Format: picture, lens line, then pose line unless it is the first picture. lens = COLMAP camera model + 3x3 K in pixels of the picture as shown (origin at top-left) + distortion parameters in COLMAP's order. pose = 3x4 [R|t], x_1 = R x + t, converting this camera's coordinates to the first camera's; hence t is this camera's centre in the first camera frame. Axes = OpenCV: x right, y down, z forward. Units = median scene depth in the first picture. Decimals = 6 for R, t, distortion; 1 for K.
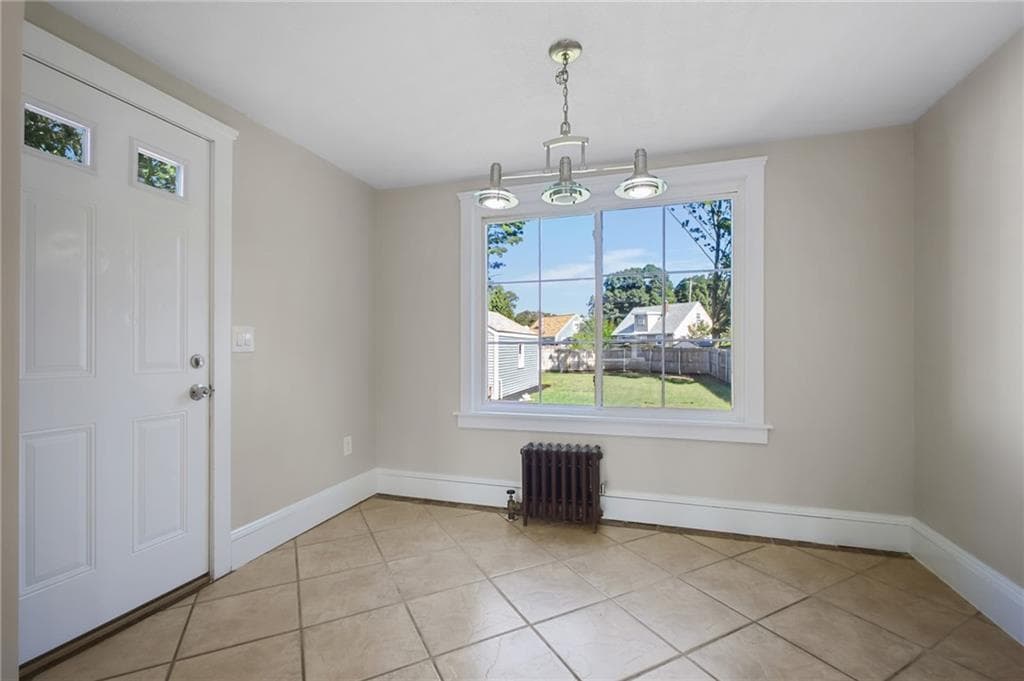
lens RADIAL K [[465.4, 0, 502.6], [0, 465.4, 357.1], [0, 0, 1]] dist [-0.034166, -0.003350]
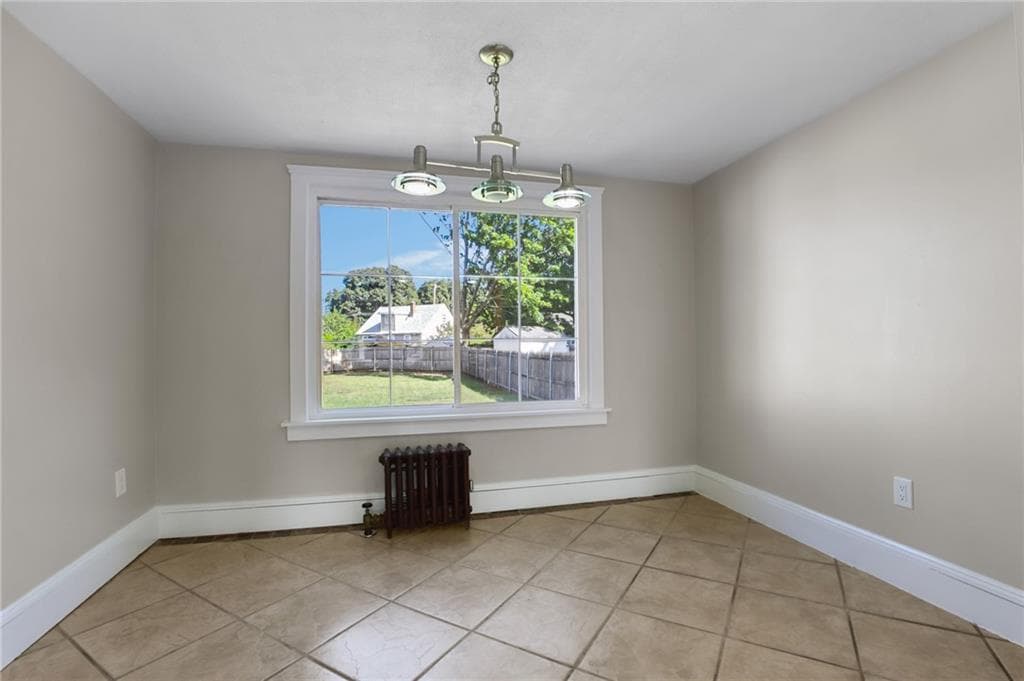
lens RADIAL K [[465.4, 0, 515.7], [0, 465.4, 351.3], [0, 0, 1]] dist [-0.034166, -0.003350]
pose [[0.838328, -0.009145, 0.545090, -0.226310], [0.015335, 0.999859, -0.006810, 0.001346], [-0.544951, 0.014068, 0.838350, 0.078218]]
